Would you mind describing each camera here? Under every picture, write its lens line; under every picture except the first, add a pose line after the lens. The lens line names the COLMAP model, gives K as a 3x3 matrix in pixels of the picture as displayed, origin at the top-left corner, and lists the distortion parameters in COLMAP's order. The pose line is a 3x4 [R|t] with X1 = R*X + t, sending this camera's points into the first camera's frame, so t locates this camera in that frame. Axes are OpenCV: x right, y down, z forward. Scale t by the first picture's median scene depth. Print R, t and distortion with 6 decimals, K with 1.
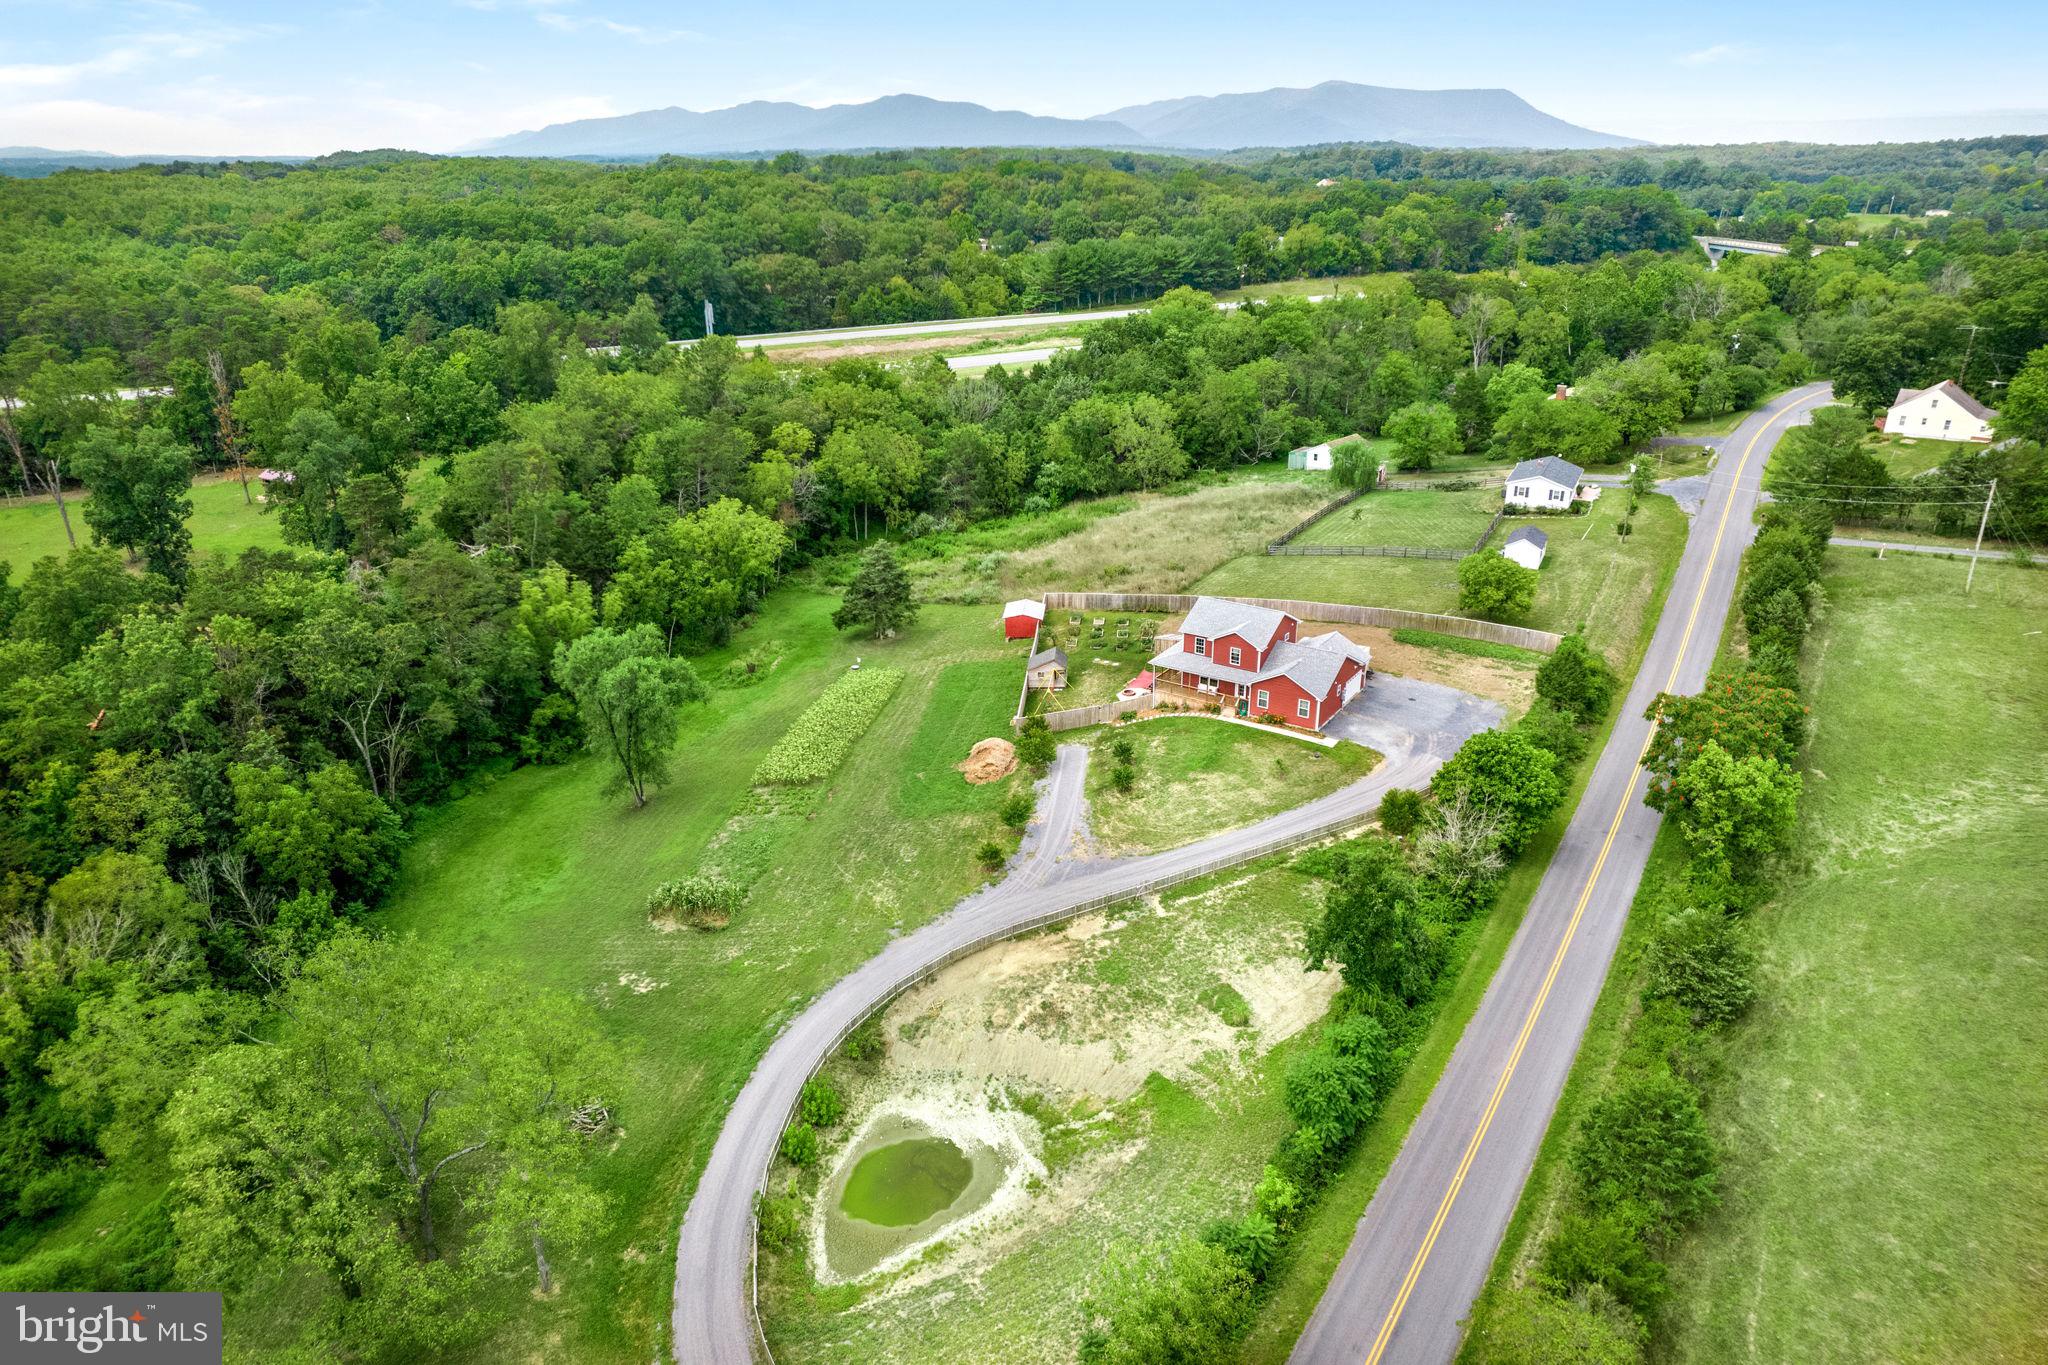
lens RADIAL K [[1323.2, 0, 1024.0], [0, 1323.2, 682.5], [0, 0, 1]] dist [-0.065129, 0.063265]
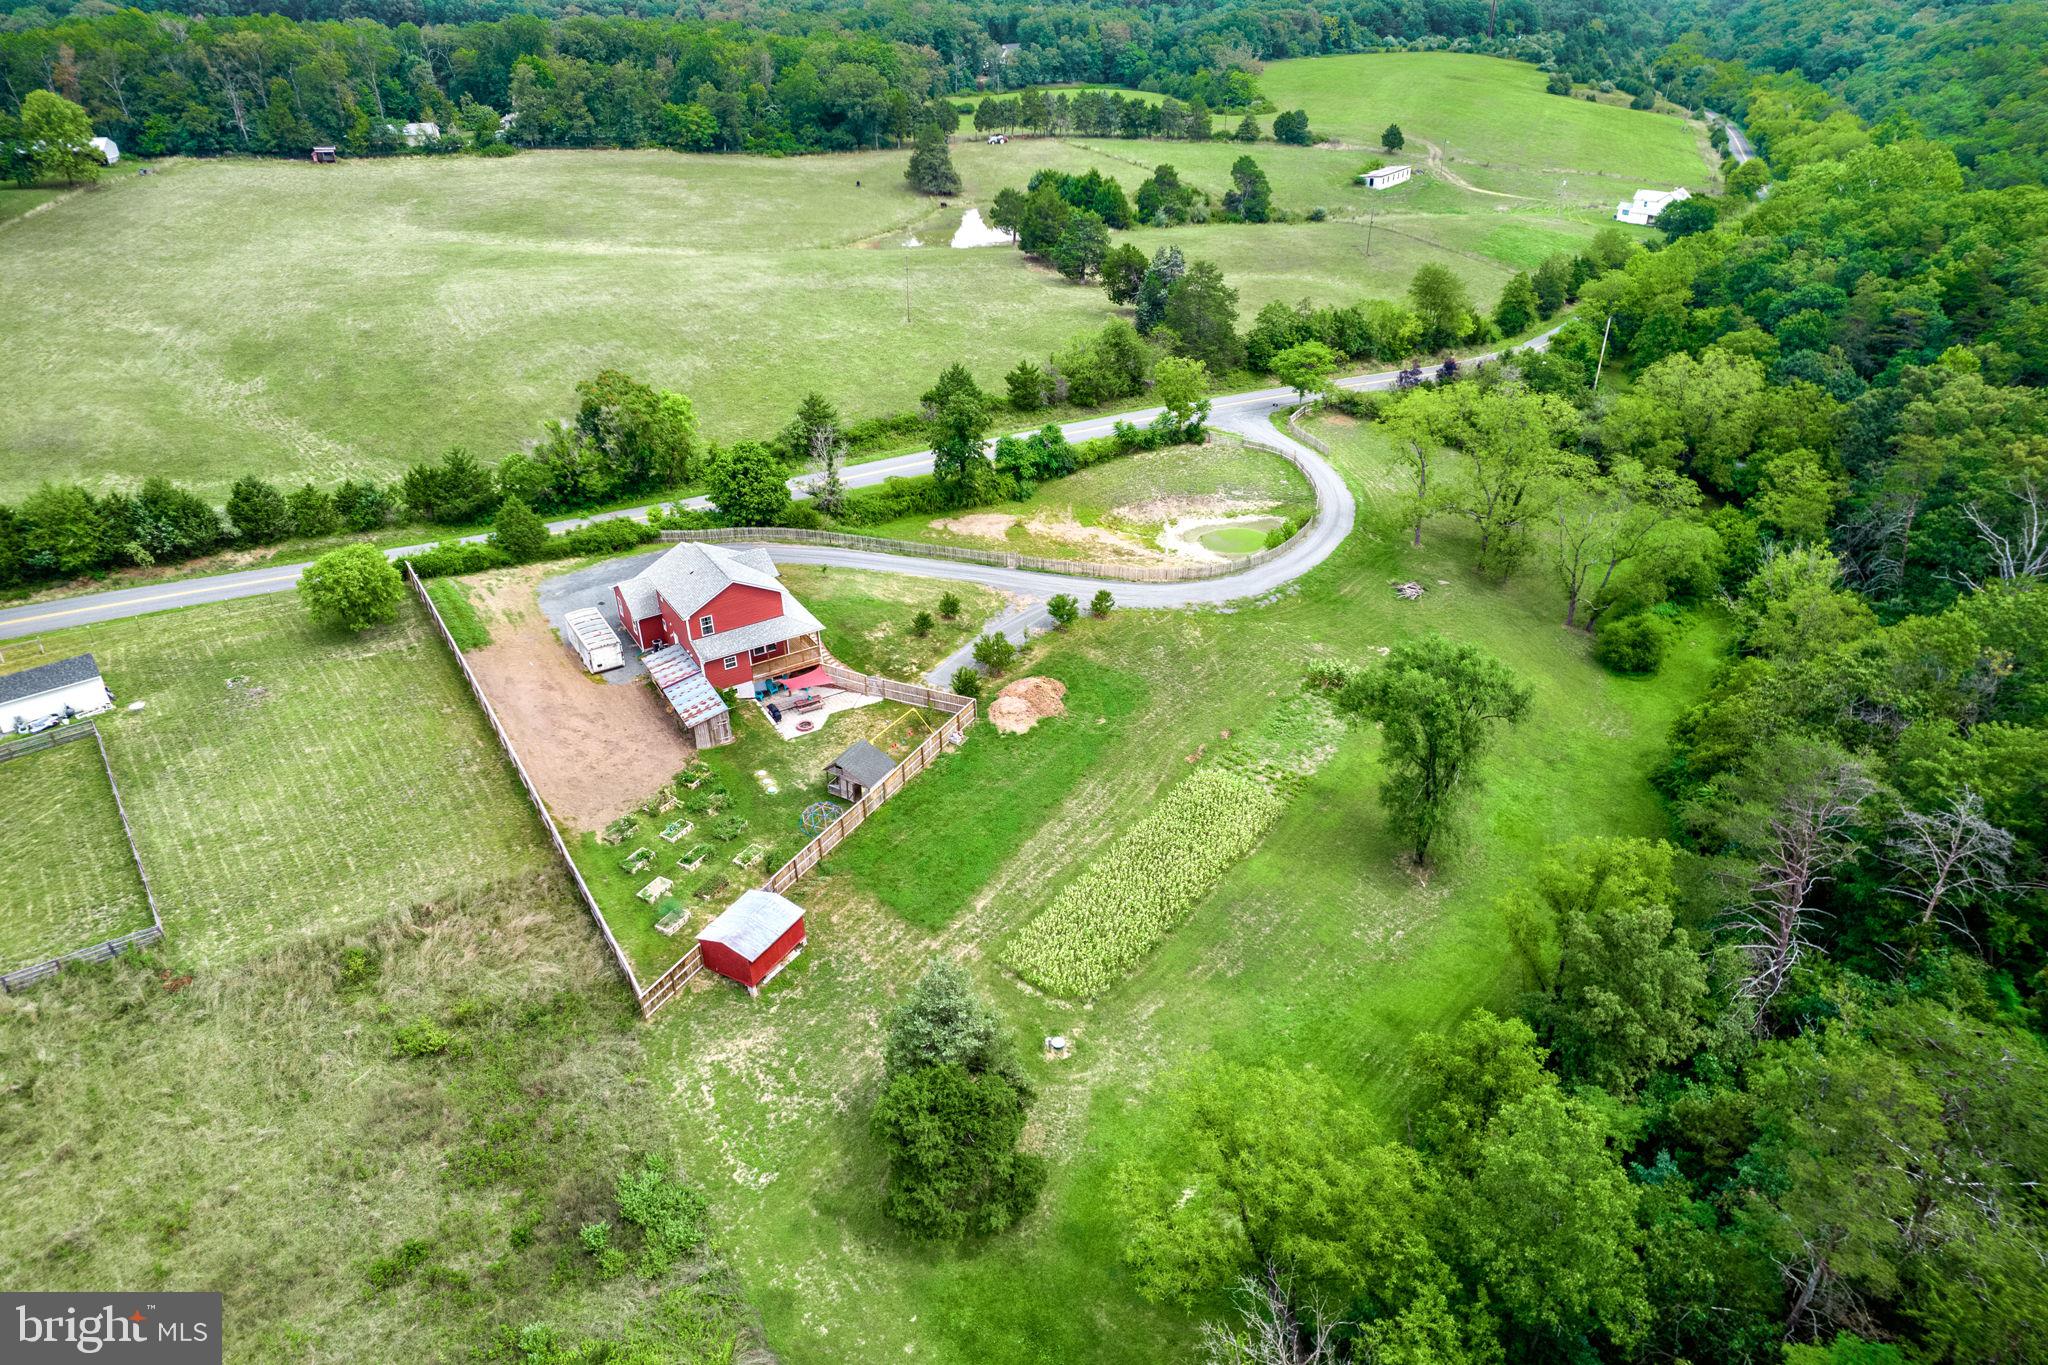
lens RADIAL K [[1323.2, 0, 1024.0], [0, 1323.2, 682.5], [0, 0, 1]] dist [-0.065129, 0.063265]
pose [[-0.910859, -0.192090, 0.365290, -0.364311], [0.175374, 0.621062, 0.763889, -0.663608], [-0.373604, 0.759857, -0.532012, 1.523646]]
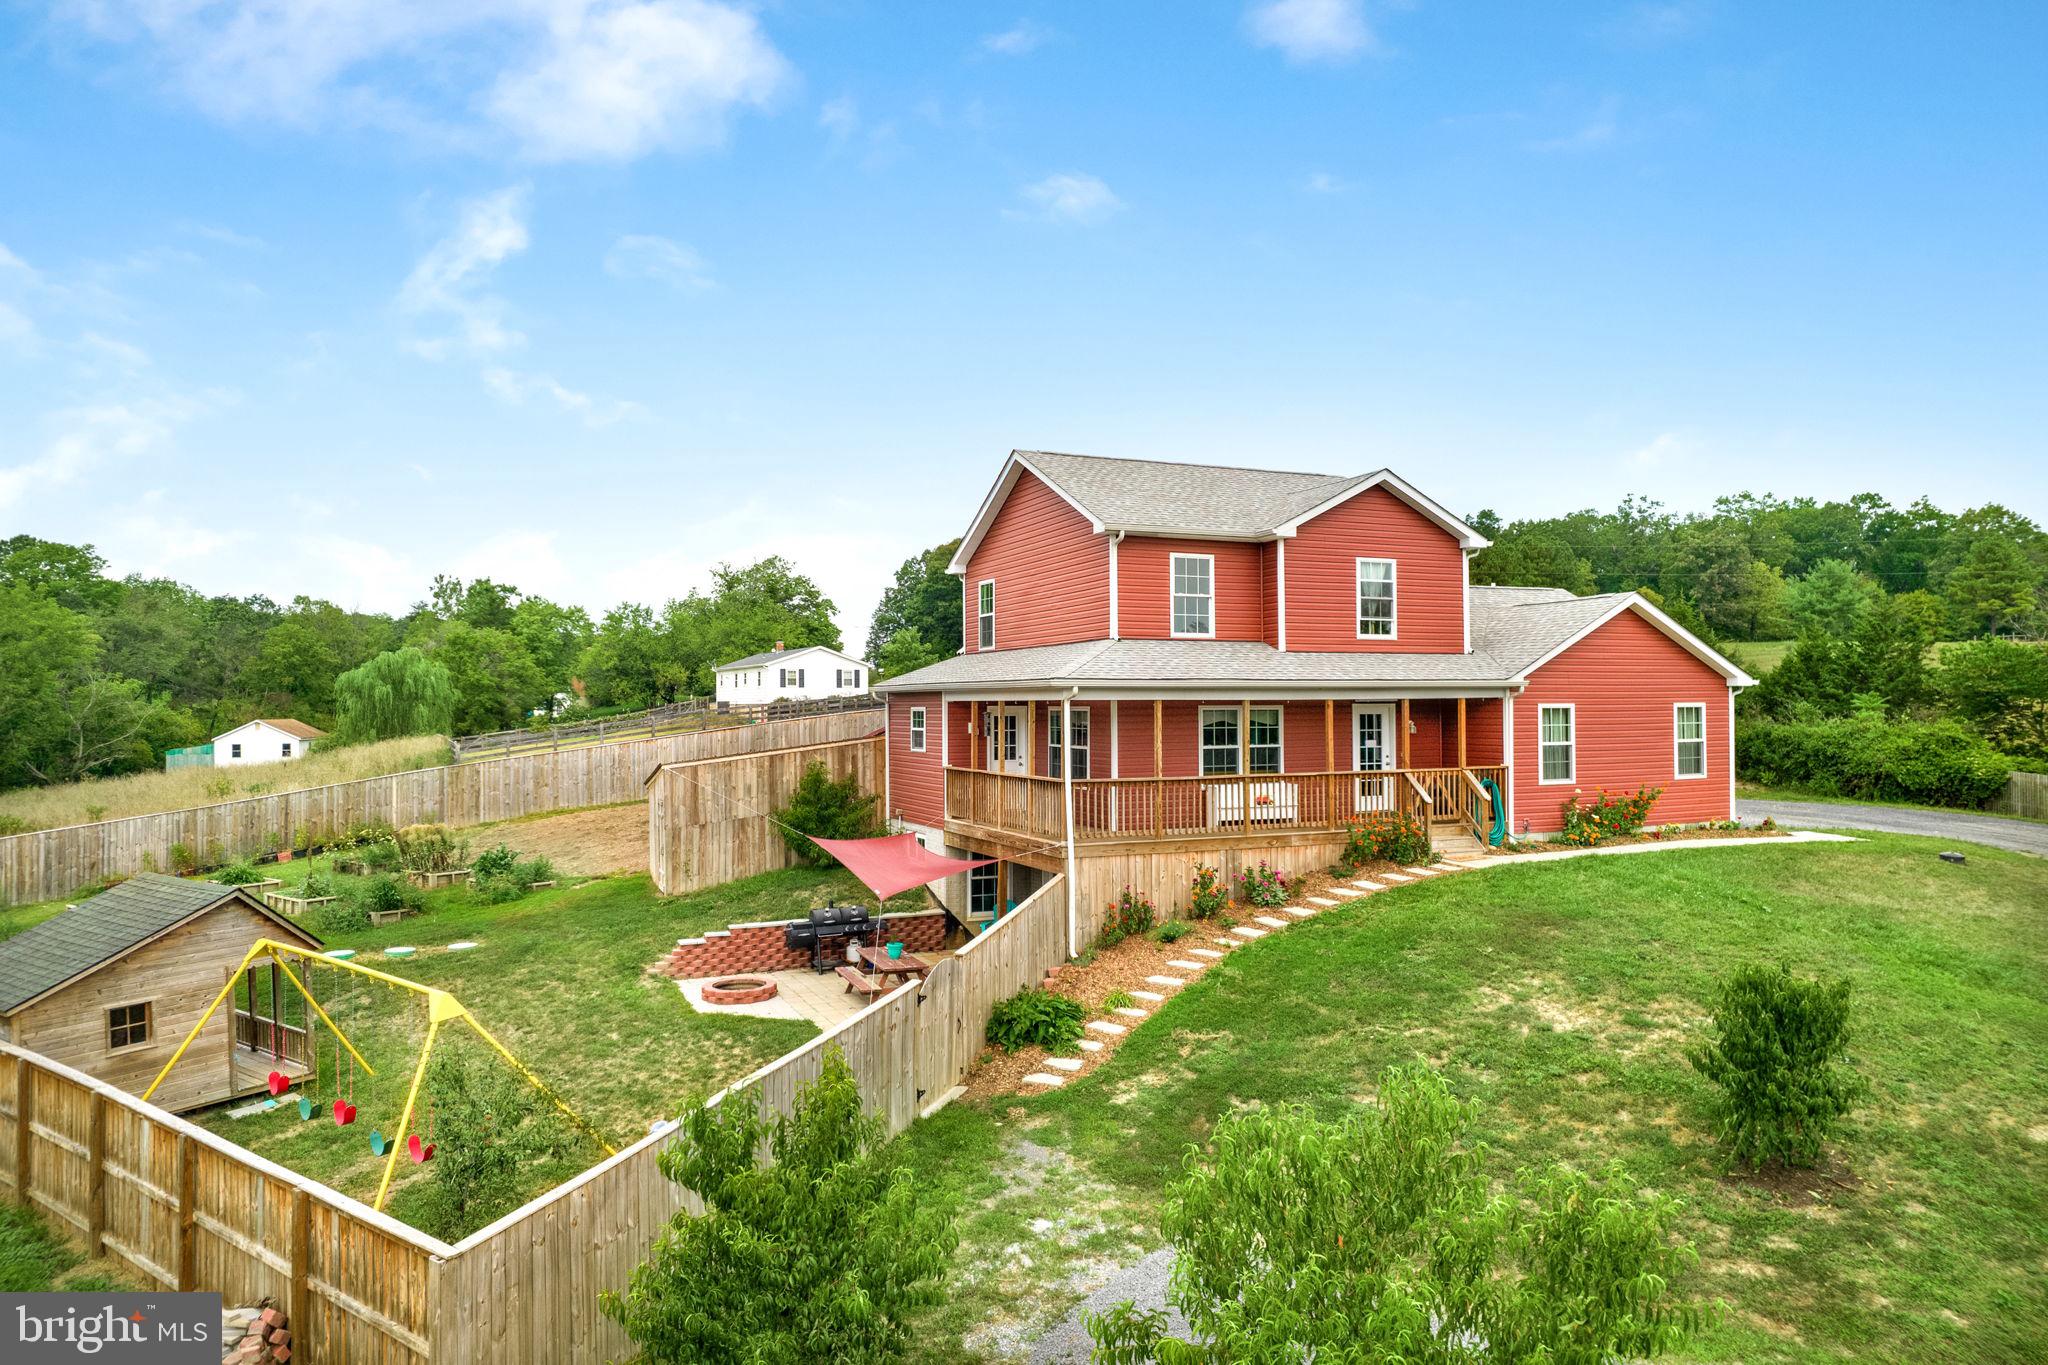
lens RADIAL K [[1308.8, 0, 1052.5], [0, 1308.8, 684.6], [0, 0, 1]] dist [-0.063156, 0.052821]
pose [[0.530520, 0.024652, 0.847314, -0.055775], [0.320176, 0.919704, -0.227227, 0.026868], [-0.784879, 0.391838, 0.480028, 0.974400]]
